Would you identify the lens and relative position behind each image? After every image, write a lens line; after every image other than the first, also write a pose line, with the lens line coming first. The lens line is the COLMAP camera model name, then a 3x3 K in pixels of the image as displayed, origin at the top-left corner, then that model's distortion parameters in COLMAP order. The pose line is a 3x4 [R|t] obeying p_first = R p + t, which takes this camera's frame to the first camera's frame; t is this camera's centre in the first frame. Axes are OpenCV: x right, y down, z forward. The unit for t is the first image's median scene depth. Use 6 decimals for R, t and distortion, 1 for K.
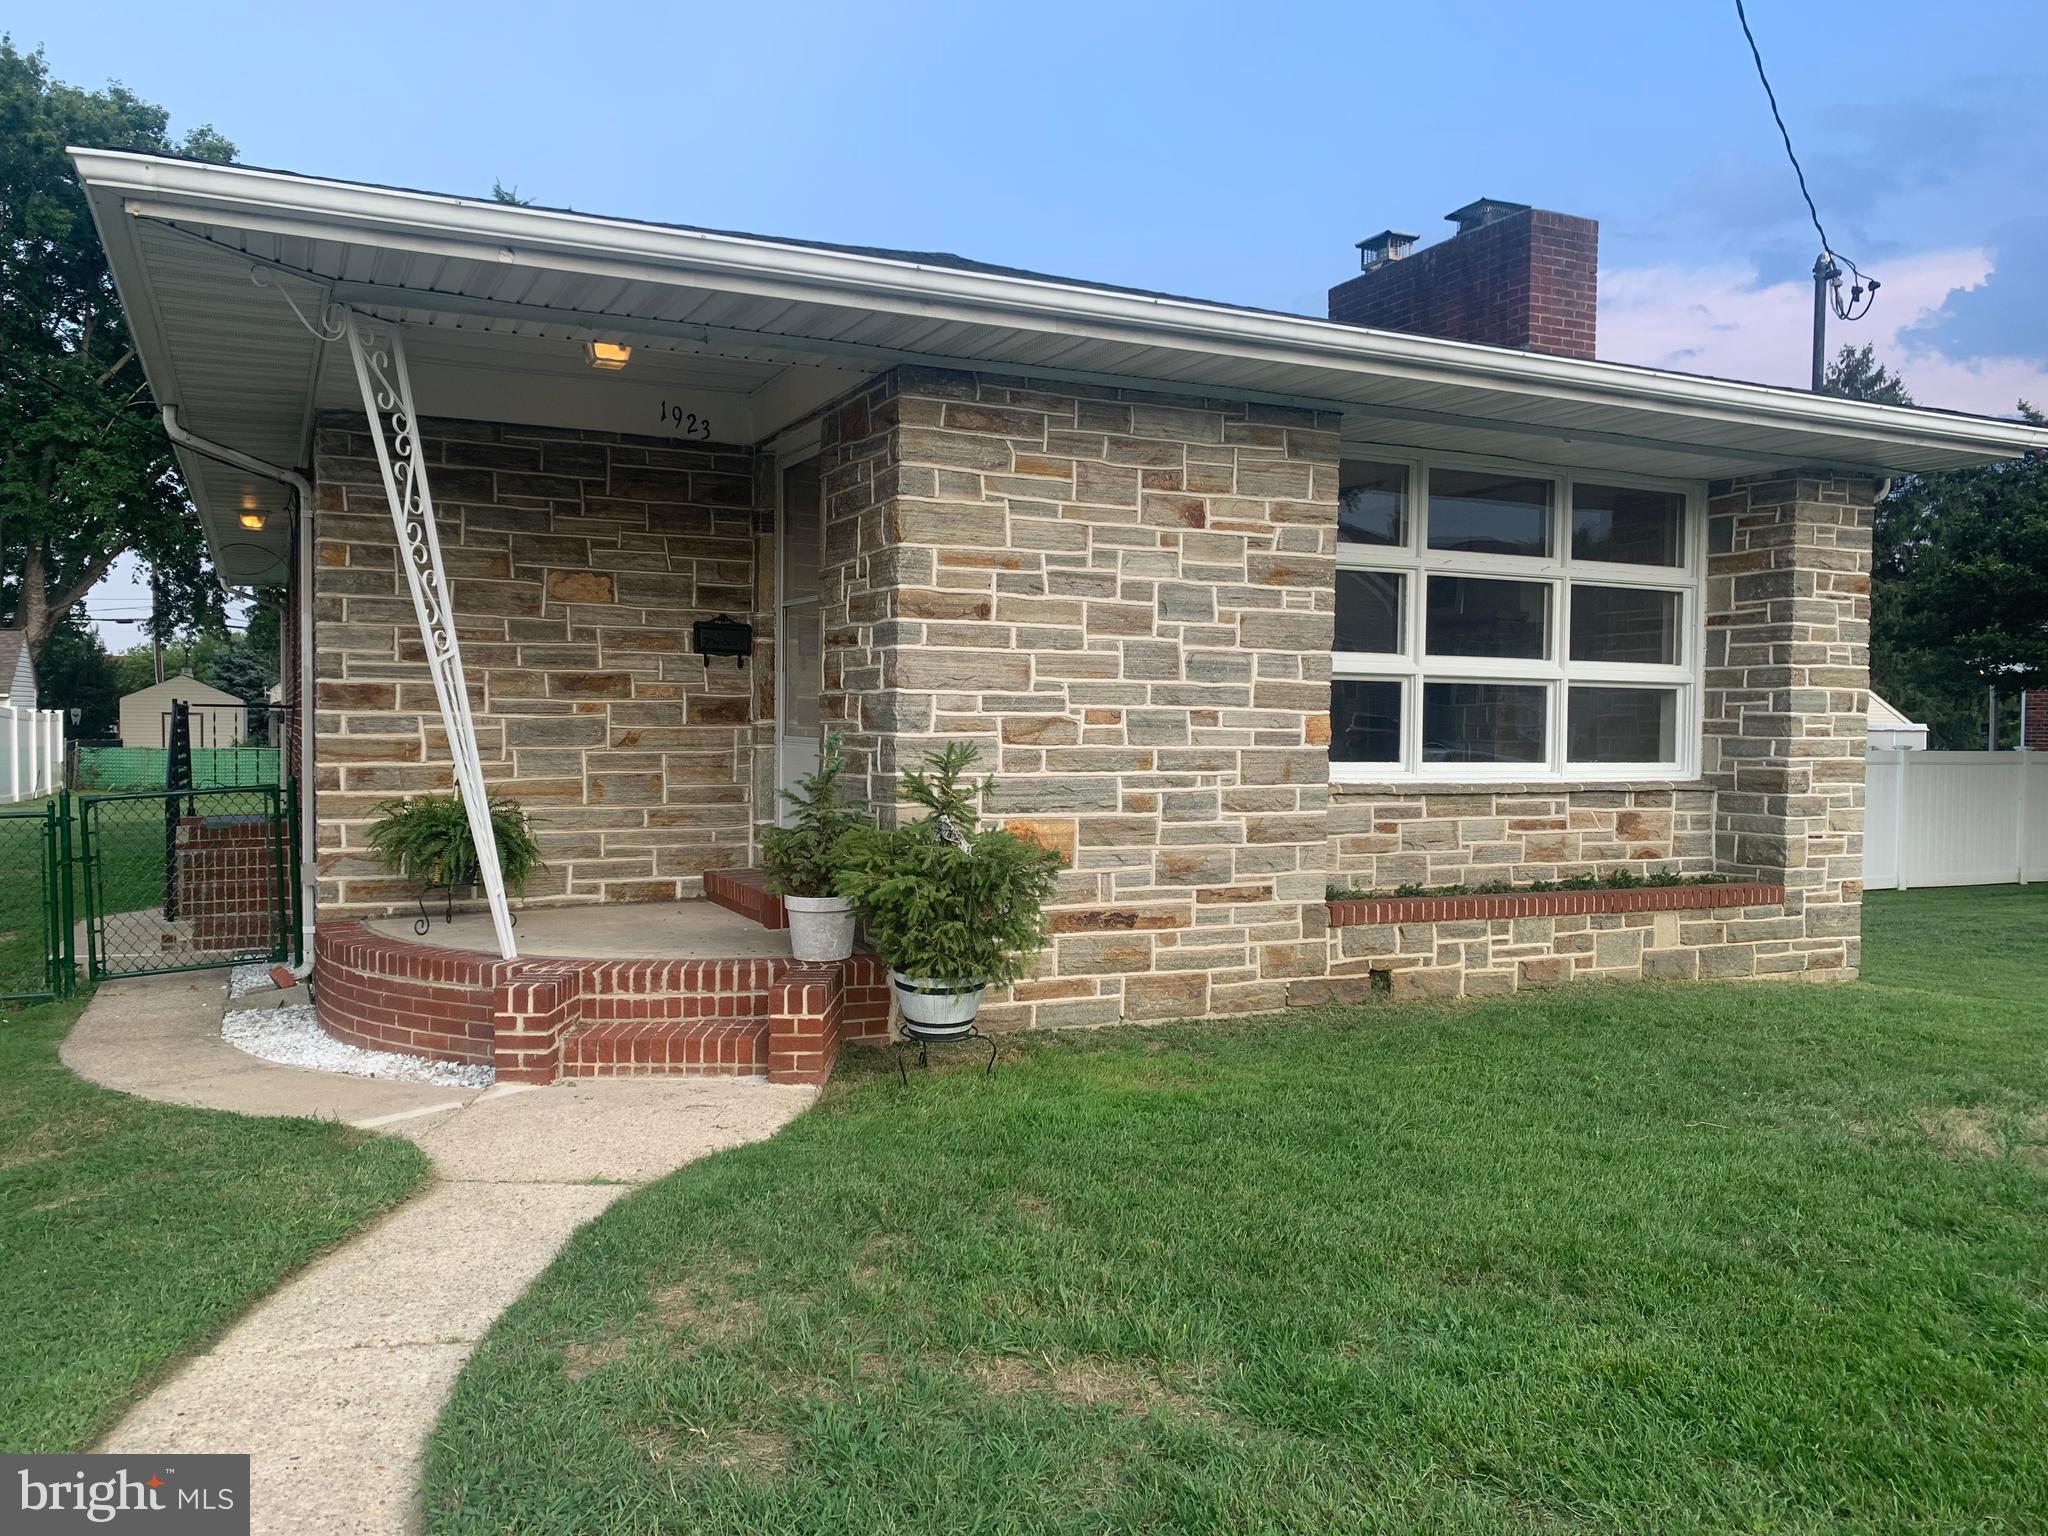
lens RADIAL K [[1566.5, 0, 1019.2], [0, 1566.5, 777.3], [0, 0, 1]] dist [0.070467, -0.099184]
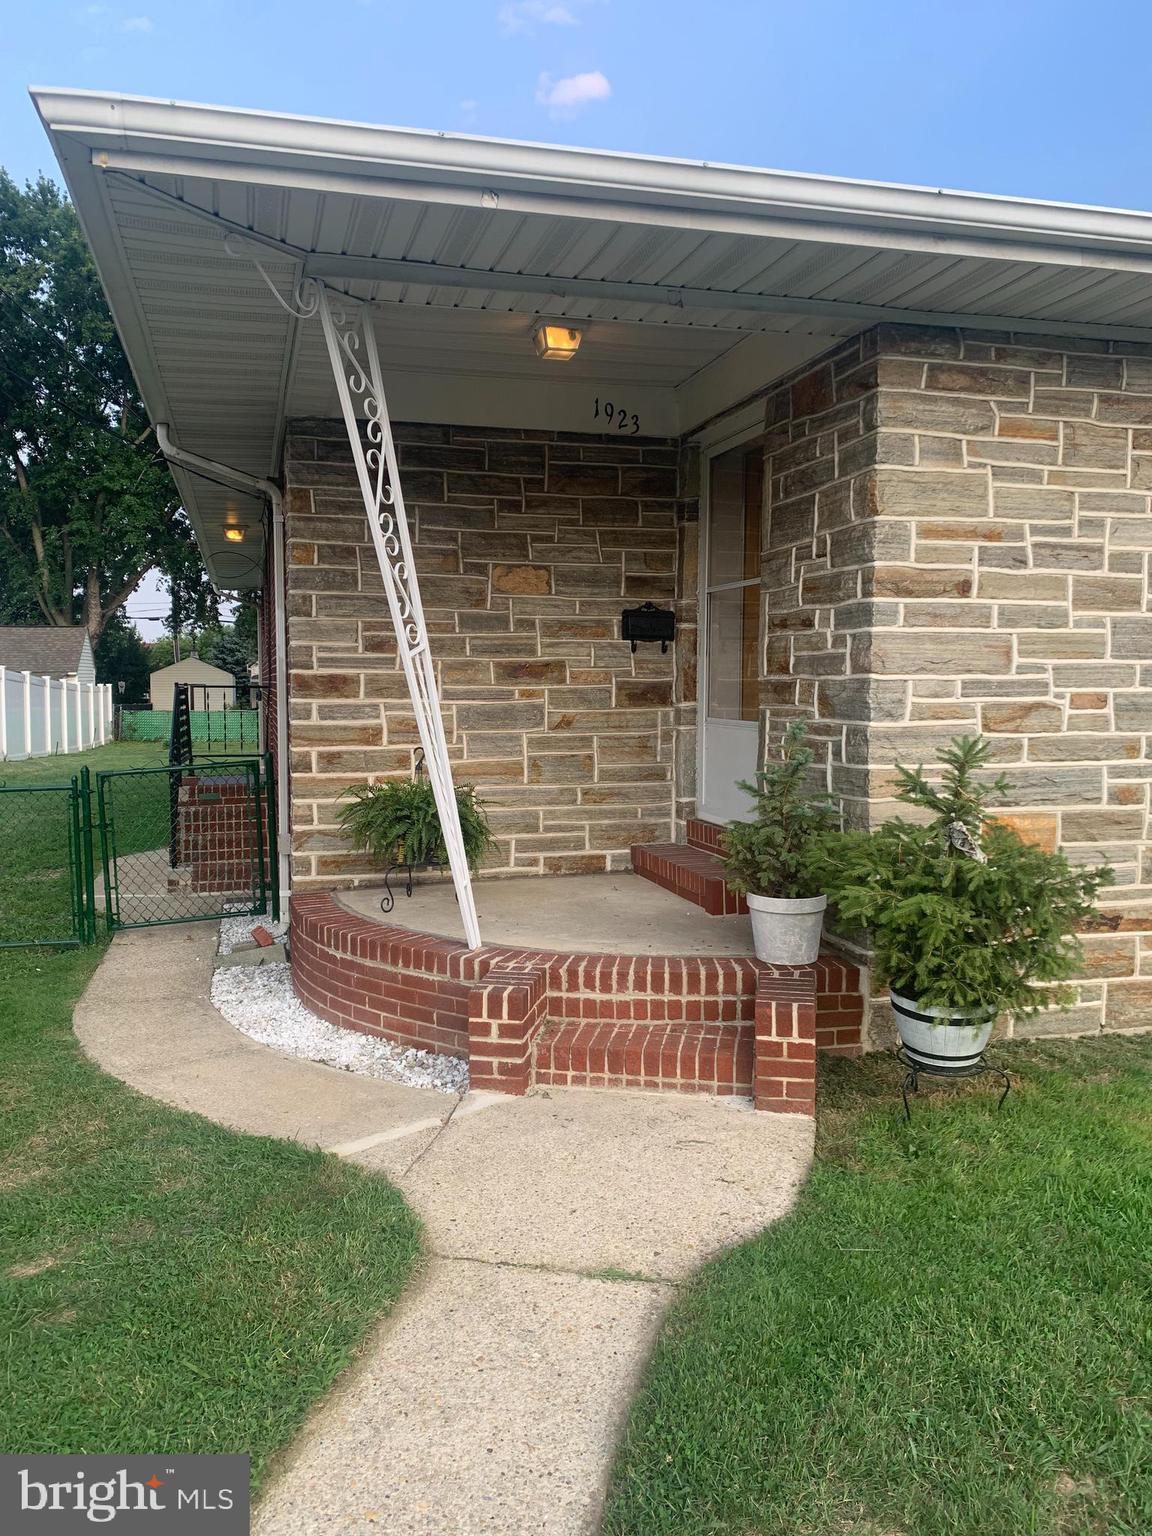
lens RADIAL K [[1174.9, 0, 561.0], [0, 1174.9, 756.1], [0, 0, 1]] dist [0.070467, -0.099184]
pose [[0.982792, 0.001389, -0.184712, -0.111800], [0.003442, 0.999660, 0.025828, -0.023360], [0.184685, -0.026020, 0.982453, 0.237171]]
